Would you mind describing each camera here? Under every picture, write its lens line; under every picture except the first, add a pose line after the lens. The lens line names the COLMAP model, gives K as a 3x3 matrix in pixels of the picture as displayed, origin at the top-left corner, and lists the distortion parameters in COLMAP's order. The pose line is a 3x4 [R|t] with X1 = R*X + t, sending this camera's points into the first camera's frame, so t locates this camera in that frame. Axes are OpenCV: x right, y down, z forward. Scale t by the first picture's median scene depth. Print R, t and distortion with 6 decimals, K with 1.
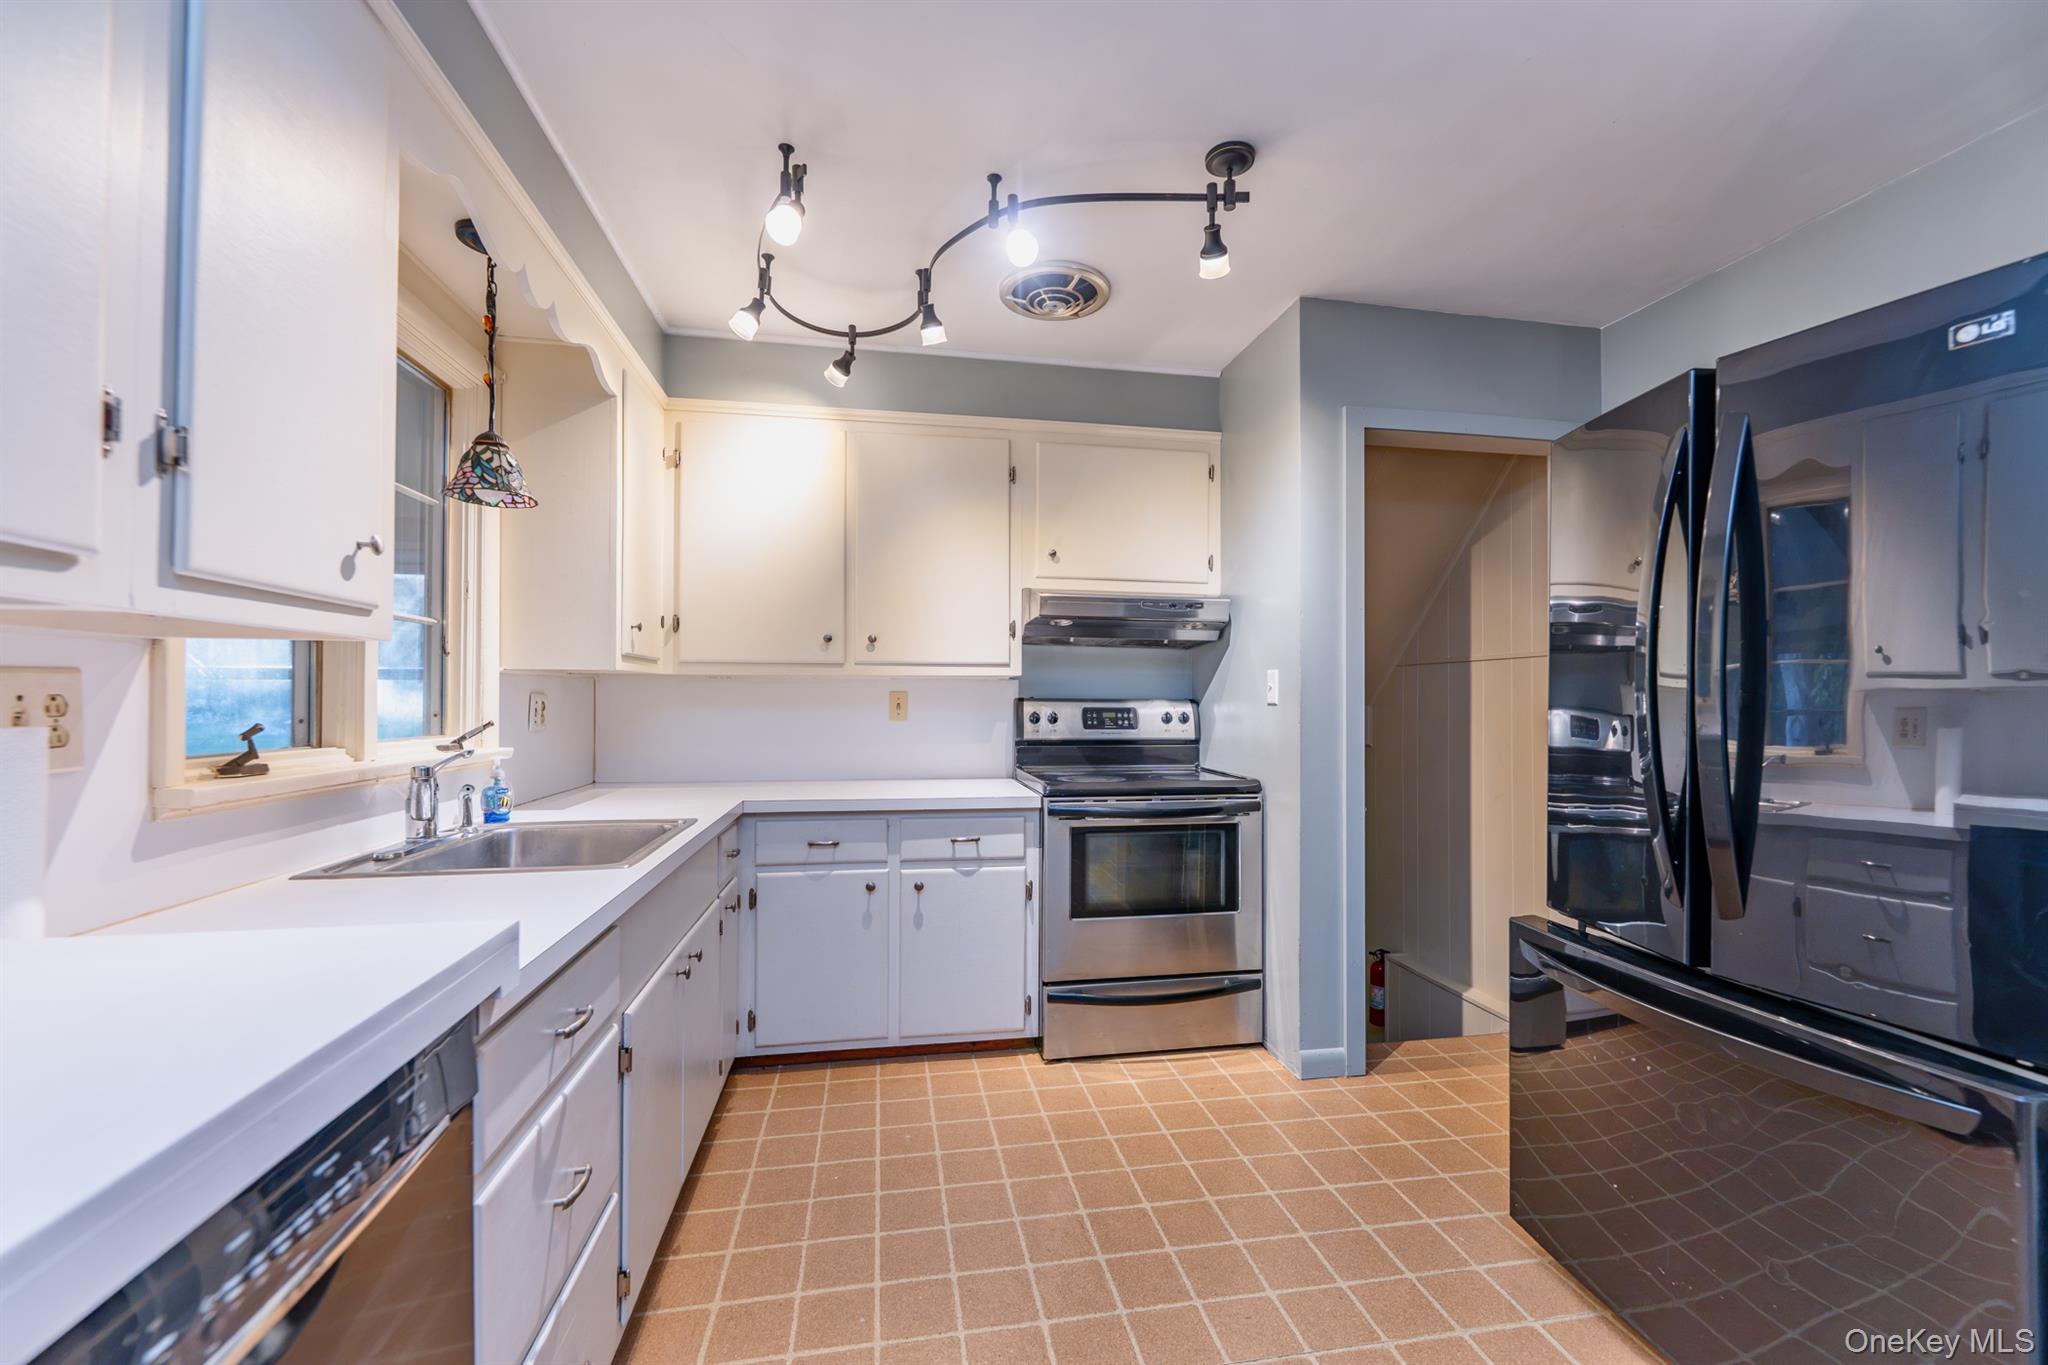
lens RADIAL K [[845.5, 0, 1027.3], [0, 845.5, 691.8], [0, 0, 1]] dist [0.004193, -0.005850]
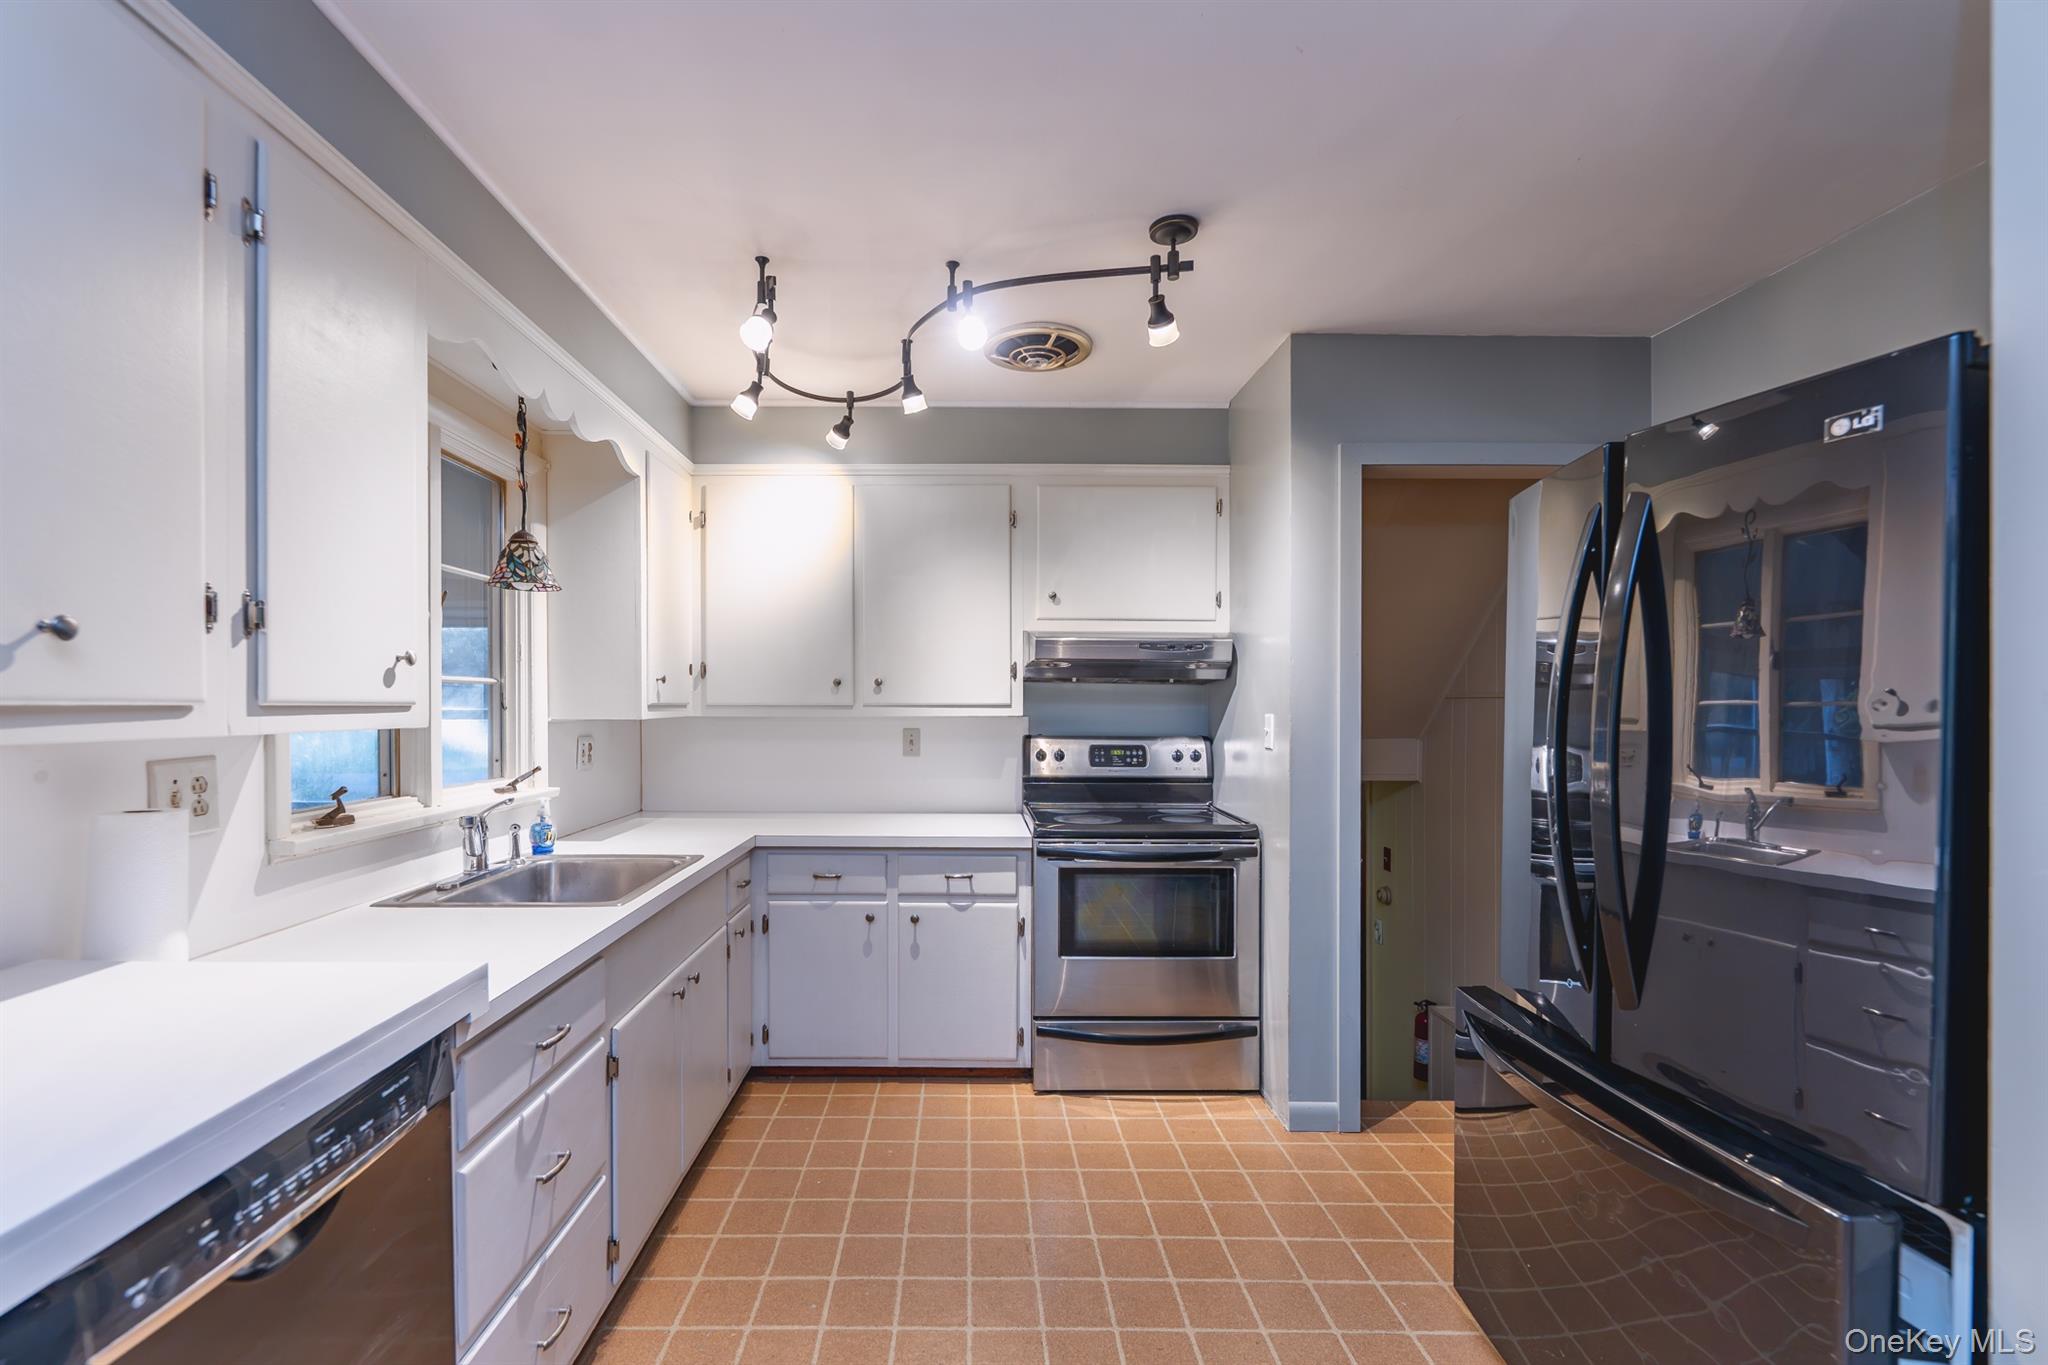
lens RADIAL K [[876.4, 0, 950.8], [0, 876.4, 718.3], [0, 0, 1]] dist [-0.001631, -0.000659]
pose [[0.983157, 0.001645, -0.182756, 0.153118], [0.002306, 0.999768, 0.021407, -0.059218], [0.182749, -0.021468, 0.982925, -0.086486]]
